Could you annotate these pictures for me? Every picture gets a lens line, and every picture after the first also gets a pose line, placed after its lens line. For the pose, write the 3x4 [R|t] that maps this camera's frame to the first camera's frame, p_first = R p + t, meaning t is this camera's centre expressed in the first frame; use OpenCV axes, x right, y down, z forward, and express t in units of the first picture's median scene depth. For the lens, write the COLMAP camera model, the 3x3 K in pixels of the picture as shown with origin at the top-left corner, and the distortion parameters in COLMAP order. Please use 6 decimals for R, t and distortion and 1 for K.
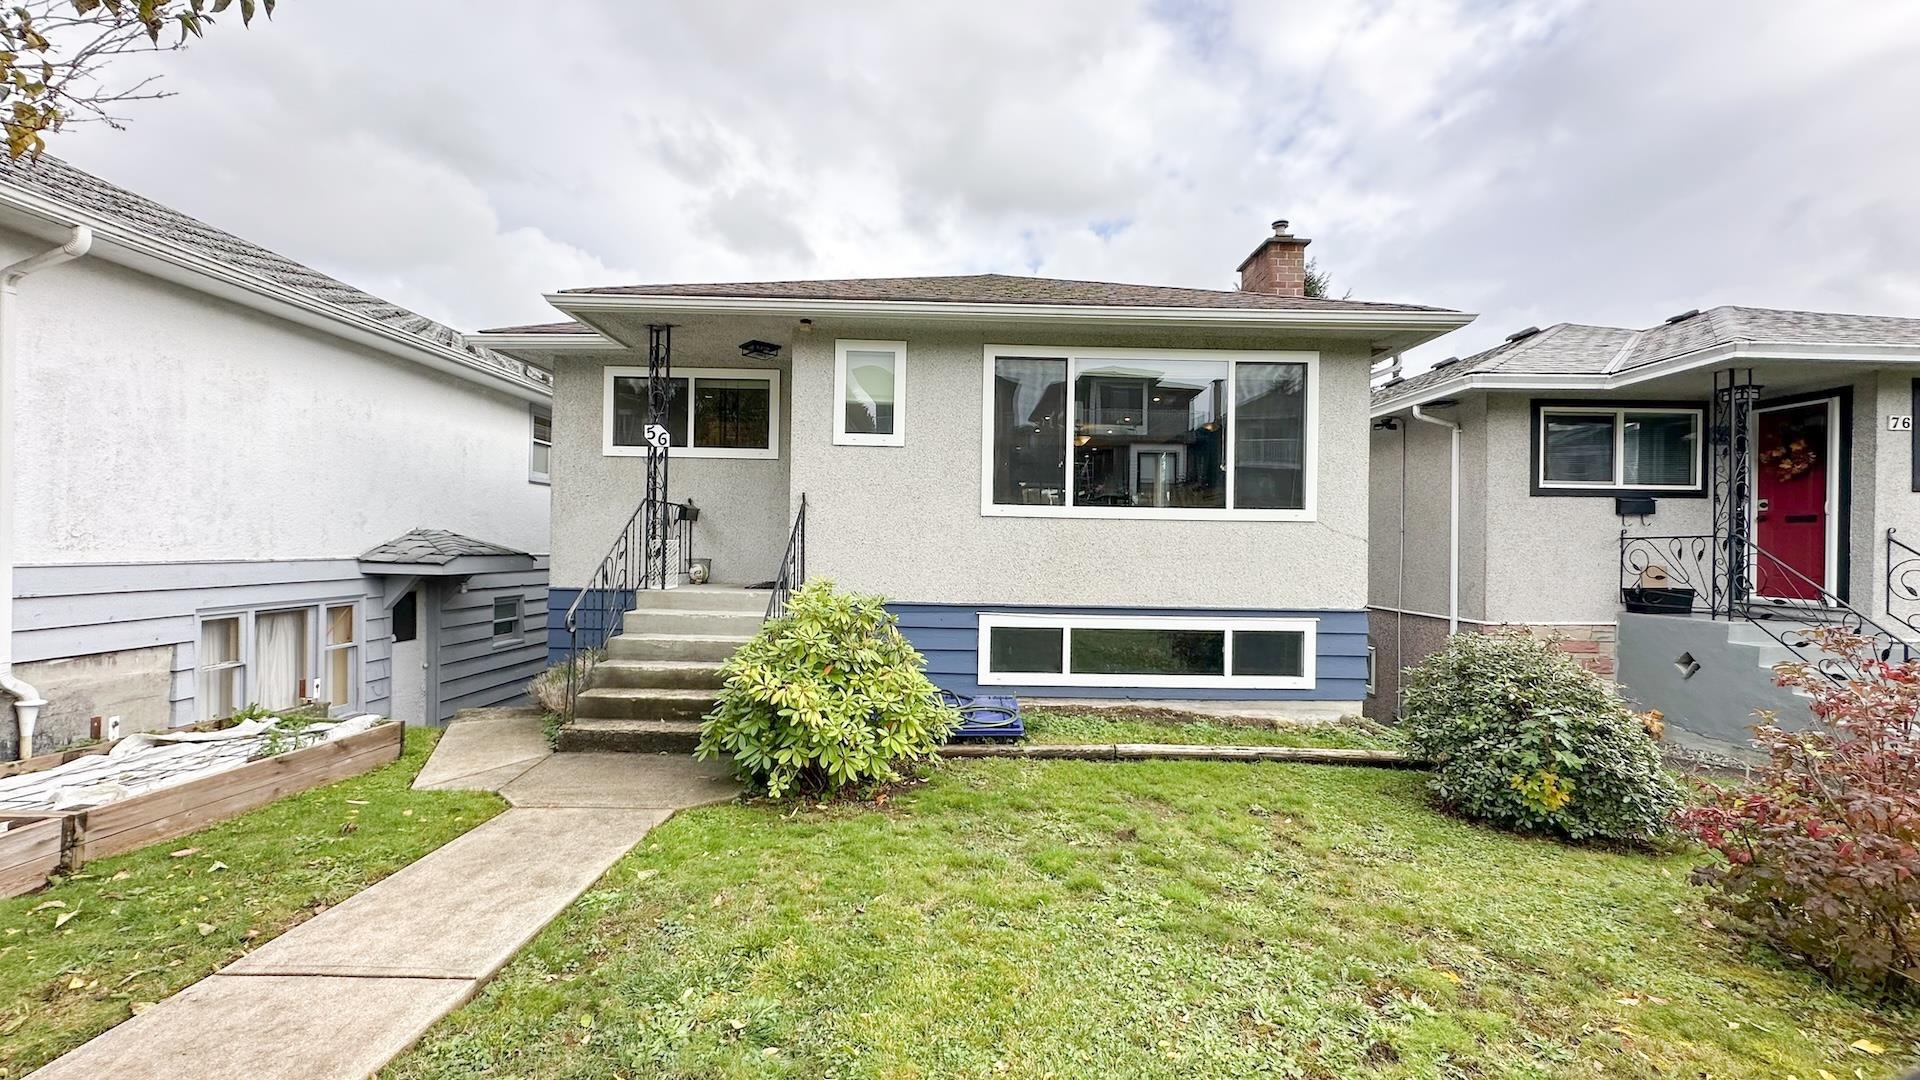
lens RADIAL K [[766.5, 0, 960.0], [0, 766.5, 540.0], [0, 0, 1]] dist [-0.002175, -0.000034]
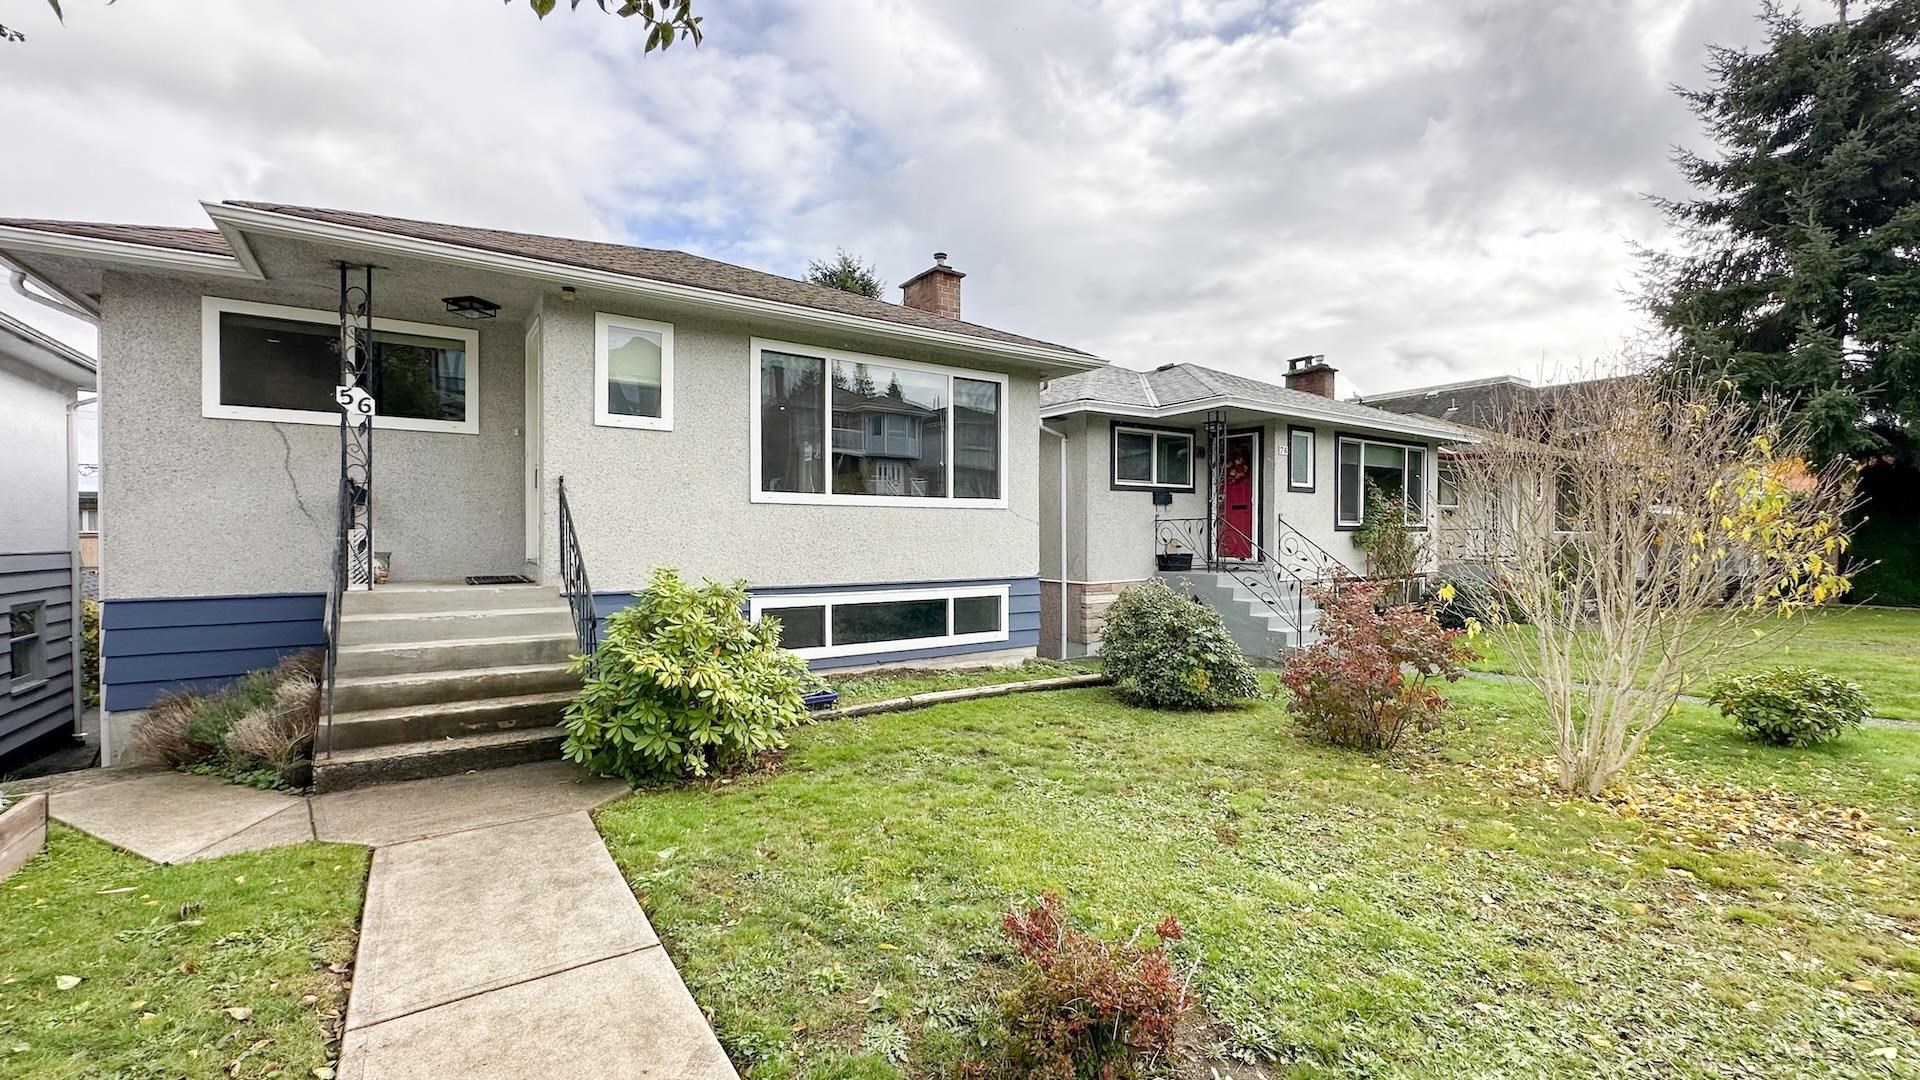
lens RADIAL K [[798.3, 0, 960.0], [0, 798.3, 540.0], [0, 0, 1]] dist [-0.003367, -0.000027]
pose [[0.827490, -0.020179, 0.561118, -0.344585], [0.009541, 0.999715, 0.021882, -0.001794], [-0.561400, -0.012753, 0.827446, -0.052827]]
